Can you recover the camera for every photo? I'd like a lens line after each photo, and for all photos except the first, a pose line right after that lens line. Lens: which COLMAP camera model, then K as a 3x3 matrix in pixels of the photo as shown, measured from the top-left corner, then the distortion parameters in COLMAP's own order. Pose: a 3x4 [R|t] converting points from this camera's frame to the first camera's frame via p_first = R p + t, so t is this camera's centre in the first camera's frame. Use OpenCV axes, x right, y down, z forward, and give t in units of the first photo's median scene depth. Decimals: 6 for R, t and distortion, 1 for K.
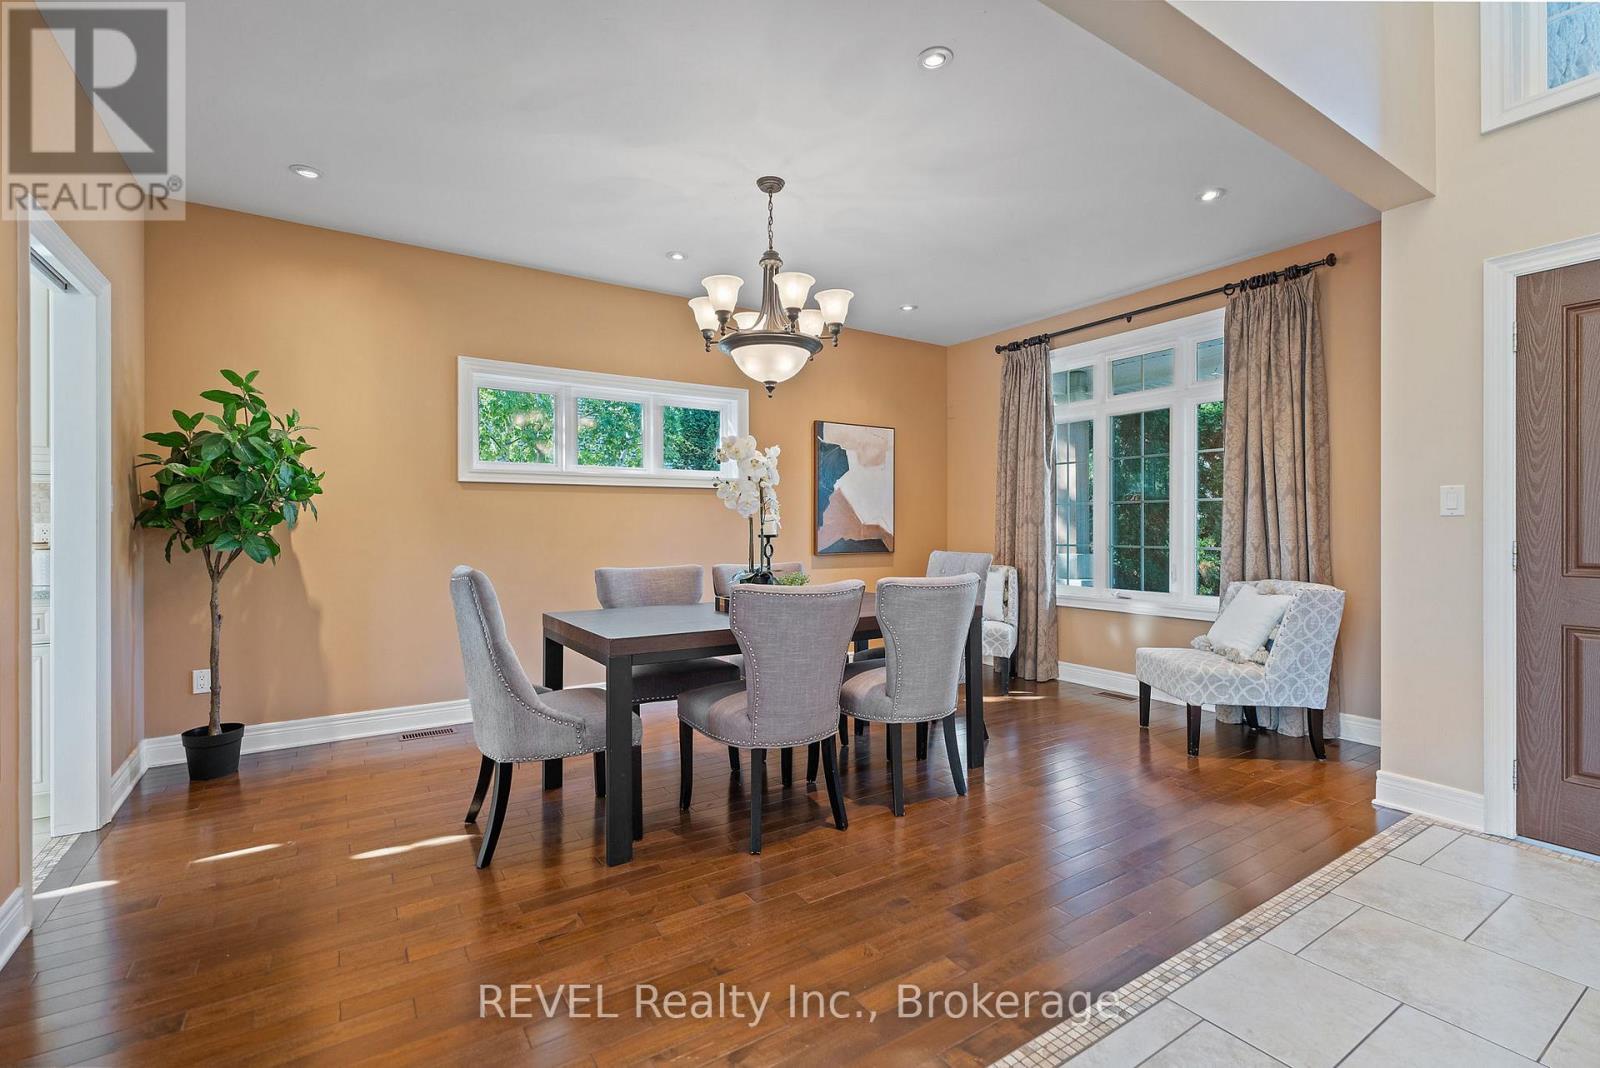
lens RADIAL K [[724.1, 0, 788.5], [0, 724.1, 529.7], [0, 0, 1]] dist [-0.000874, -0.000703]
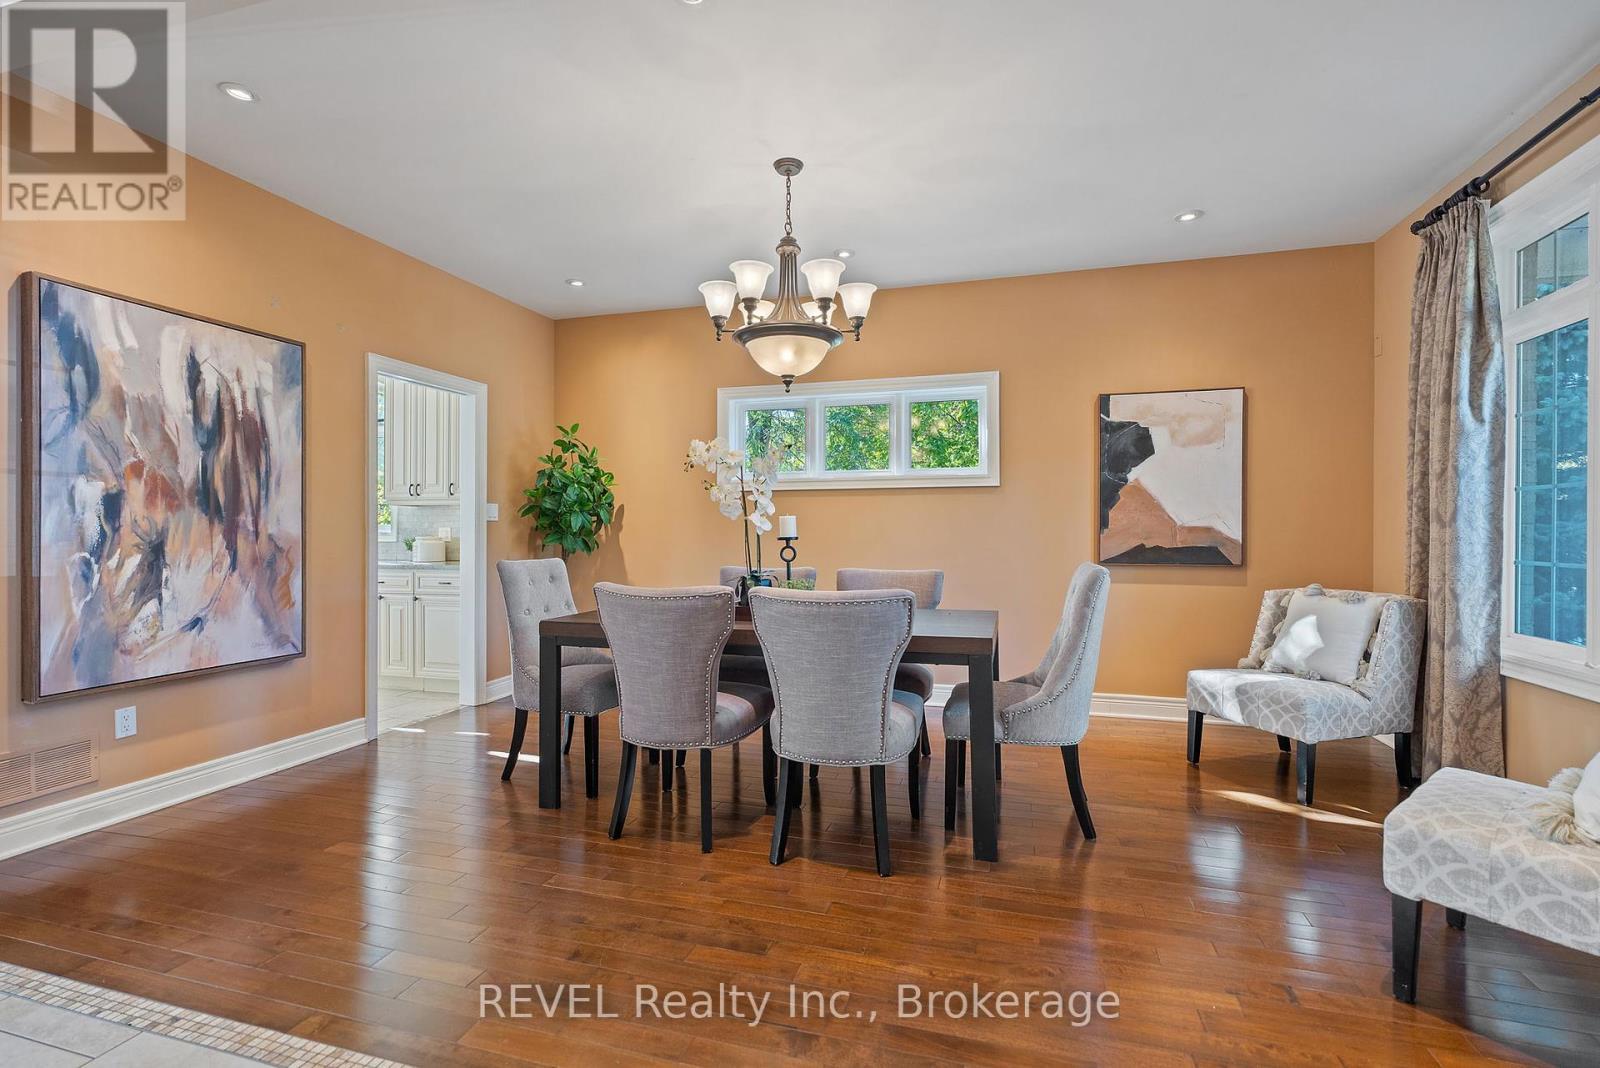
lens RADIAL K [[724.1, 0, 791.2], [0, 724.1, 534.5], [0, 0, 1]] dist [-0.000874, -0.000703]
pose [[0.645875, 0.004178, -0.763432, 0.441661], [-0.003314, 0.999991, 0.002669, 0.000620], [0.763436, 0.000806, 0.645883, 0.247509]]
